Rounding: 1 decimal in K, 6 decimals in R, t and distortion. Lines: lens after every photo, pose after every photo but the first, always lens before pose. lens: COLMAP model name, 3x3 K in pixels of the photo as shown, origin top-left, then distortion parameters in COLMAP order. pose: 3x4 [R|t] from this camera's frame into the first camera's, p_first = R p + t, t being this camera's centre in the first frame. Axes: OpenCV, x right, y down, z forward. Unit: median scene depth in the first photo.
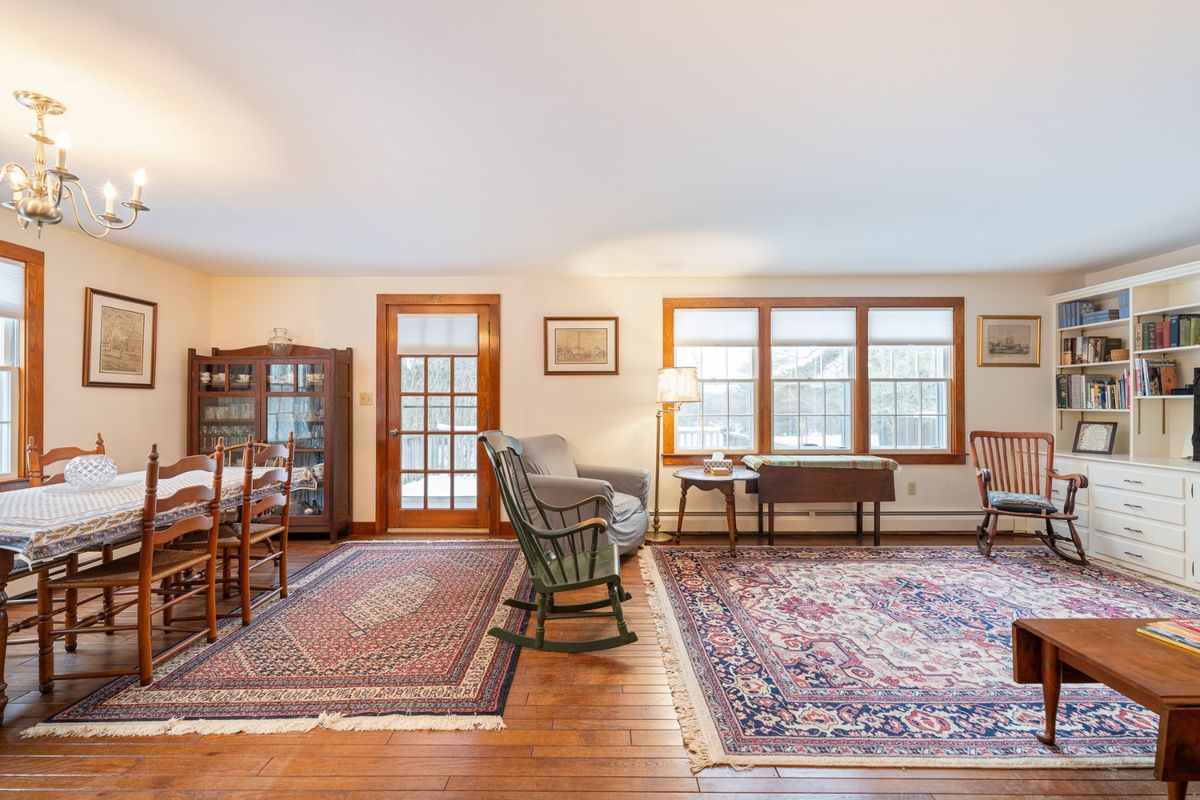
lens RADIAL K [[481.2, 0, 602.4], [0, 481.2, 402.7], [0, 0, 1]] dist [-0.001804, -0.000545]
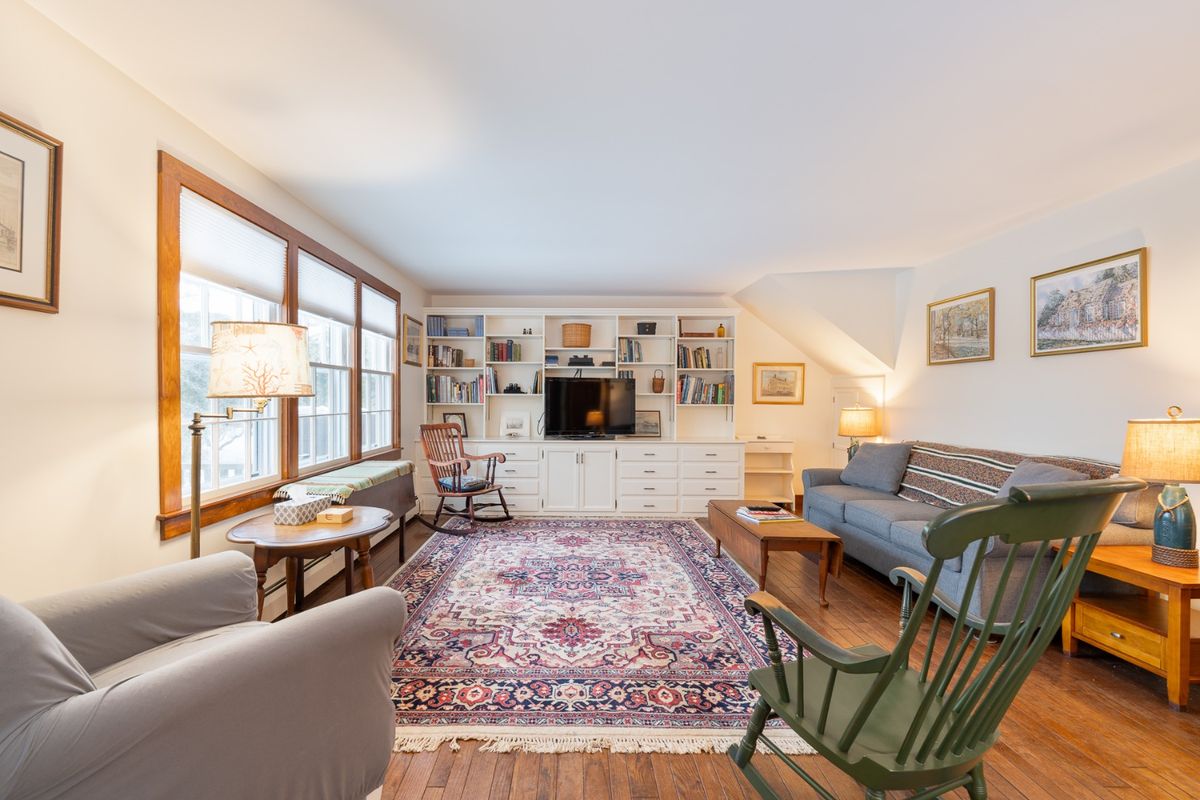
lens RADIAL K [[514.4, 0, 568.2], [0, 514.4, 406.1], [0, 0, 1]] dist [0.000600, -0.000577]
pose [[0.011382, -0.013409, 0.999845, -0.386038], [-0.007532, 0.999881, 0.013495, 0.000360], [-0.999907, -0.007685, 0.011279, 0.745447]]
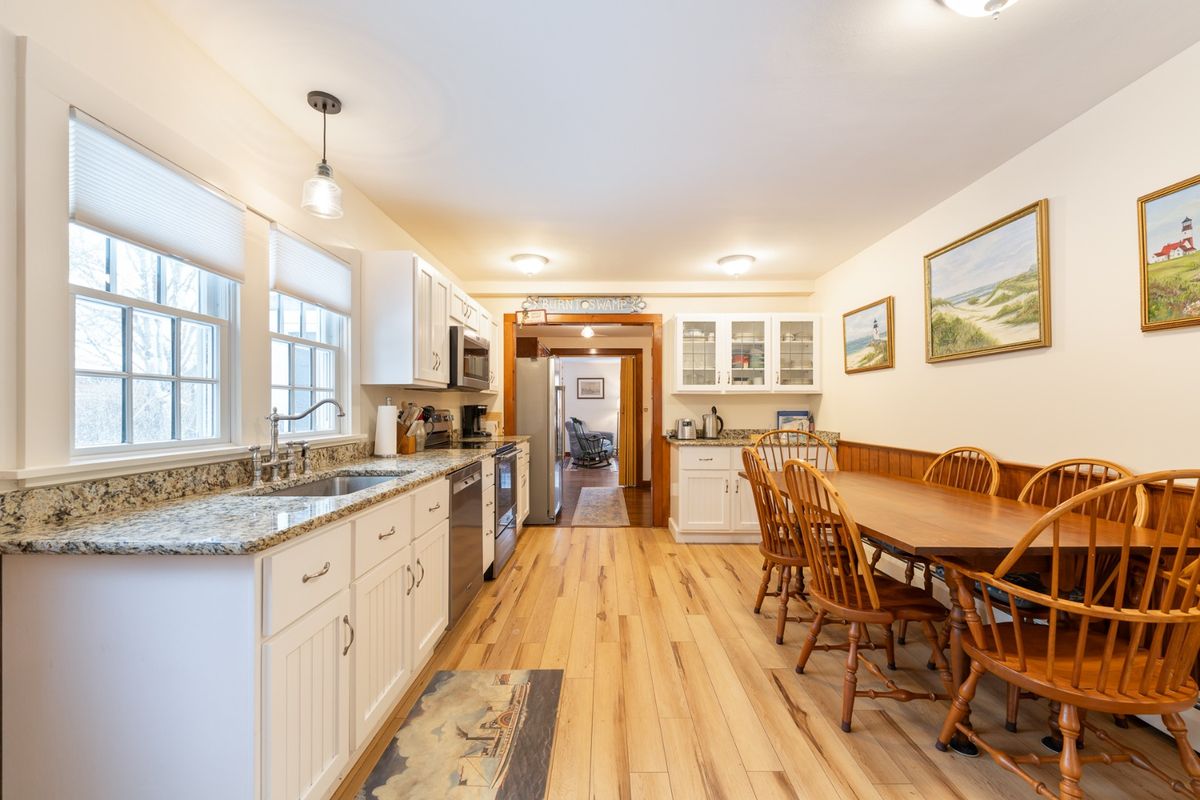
lens RADIAL K [[493.9, 0, 607.8], [0, 493.9, 406.4], [0, 0, 1]] dist [0.000682, -0.000152]
pose [[0.999984, -0.001984, 0.005244, 0.046526], [0.001980, 0.999998, 0.000649, -0.017892], [-0.005245, -0.000639, 0.999986, -2.164650]]
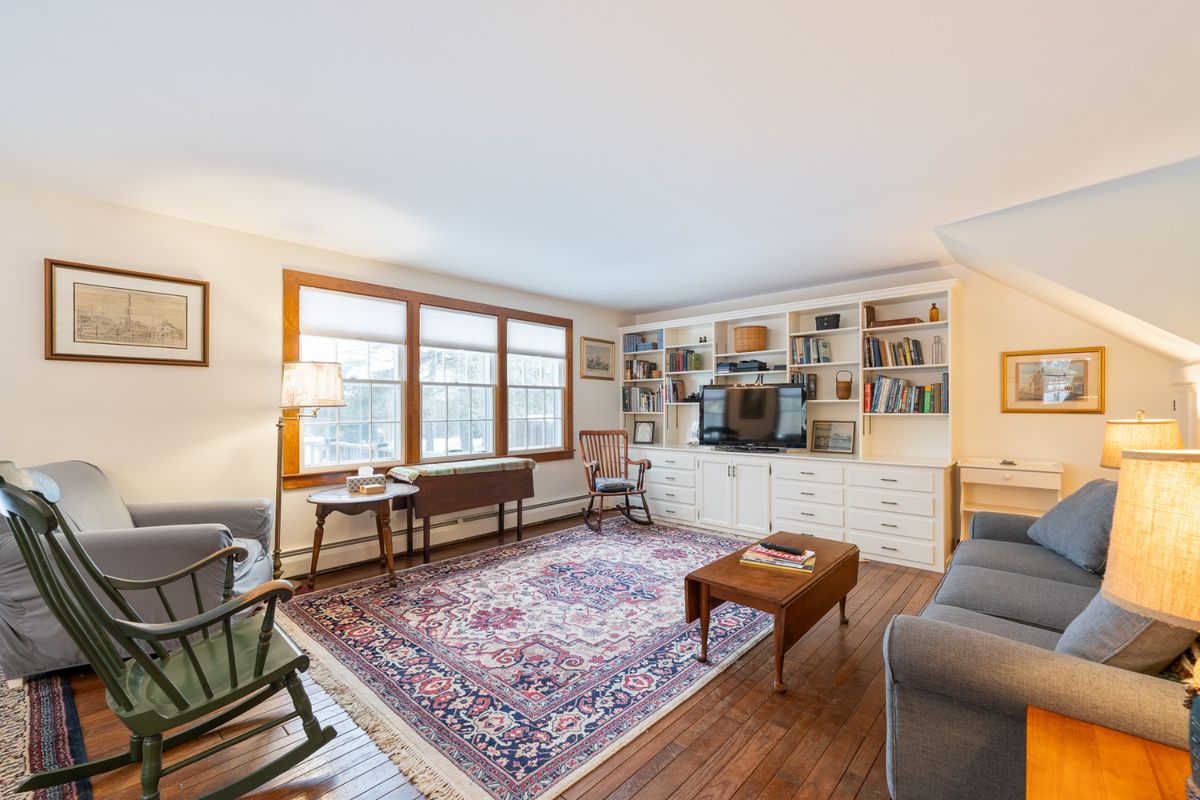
lens RADIAL K [[493.9, 0, 607.8], [0, 493.9, 406.4], [0, 0, 1]] dist [0.000682, -0.000152]
pose [[0.671912, 0.002163, 0.740627, -0.124397], [-0.000527, 0.999997, -0.002443, 0.000149], [-0.740630, 0.001251, 0.671912, 0.119787]]
